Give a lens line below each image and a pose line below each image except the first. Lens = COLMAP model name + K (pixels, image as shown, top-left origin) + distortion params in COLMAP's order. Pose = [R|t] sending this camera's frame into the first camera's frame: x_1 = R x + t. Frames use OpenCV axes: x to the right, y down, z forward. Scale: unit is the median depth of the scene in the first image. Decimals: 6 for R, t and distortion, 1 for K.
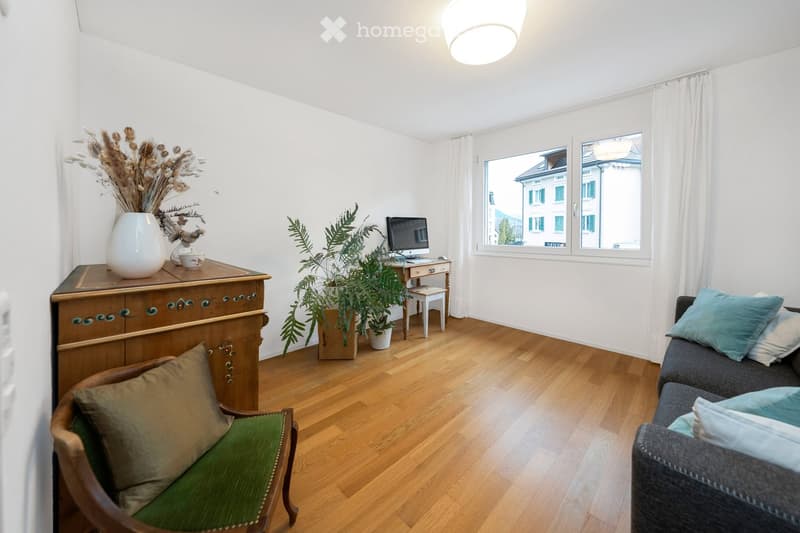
lens RADIAL K [[281.8, 0, 410.5], [0, 281.8, 238.1], [0, 0, 1]] dist [-0.006796, -0.000036]
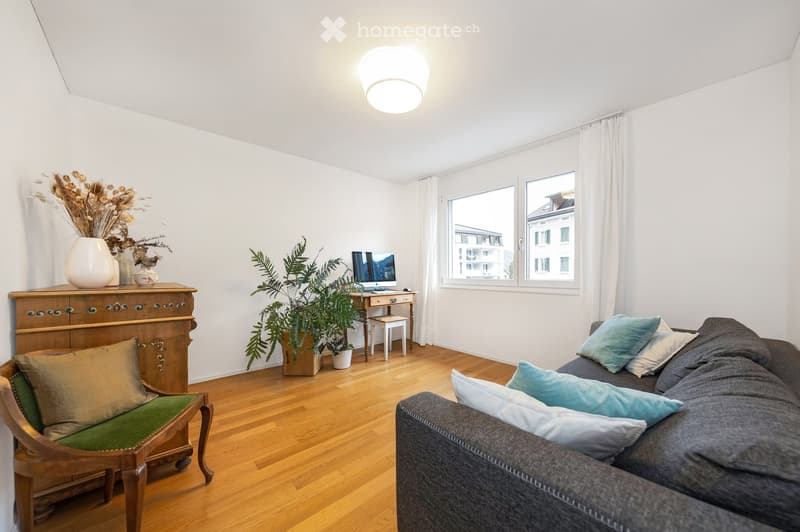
lens RADIAL K [[281.8, 0, 429.4], [0, 281.8, 286.2], [0, 0, 1]] dist [-0.006796, -0.000036]
pose [[0.998935, 0.005681, -0.045797, 0.352507], [-0.005034, 0.999886, 0.014233, 0.057821], [0.045873, -0.013987, 0.998849, -0.116673]]
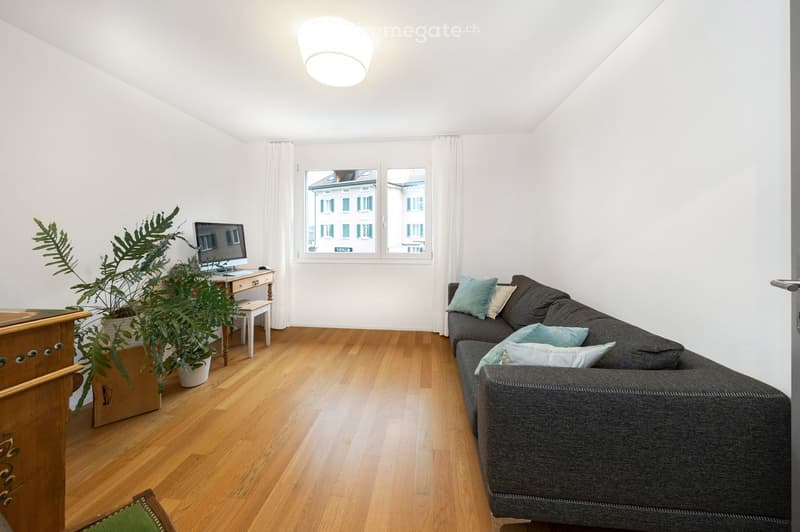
lens RADIAL K [[281.8, 0, 382.9], [0, 281.8, 242.1], [0, 0, 1]] dist [-0.006796, -0.000036]
pose [[0.793233, -0.009532, 0.608843, -0.200683], [0.013297, 0.999910, -0.001671, -0.011510], [-0.608772, 0.009421, 0.793289, 0.031745]]
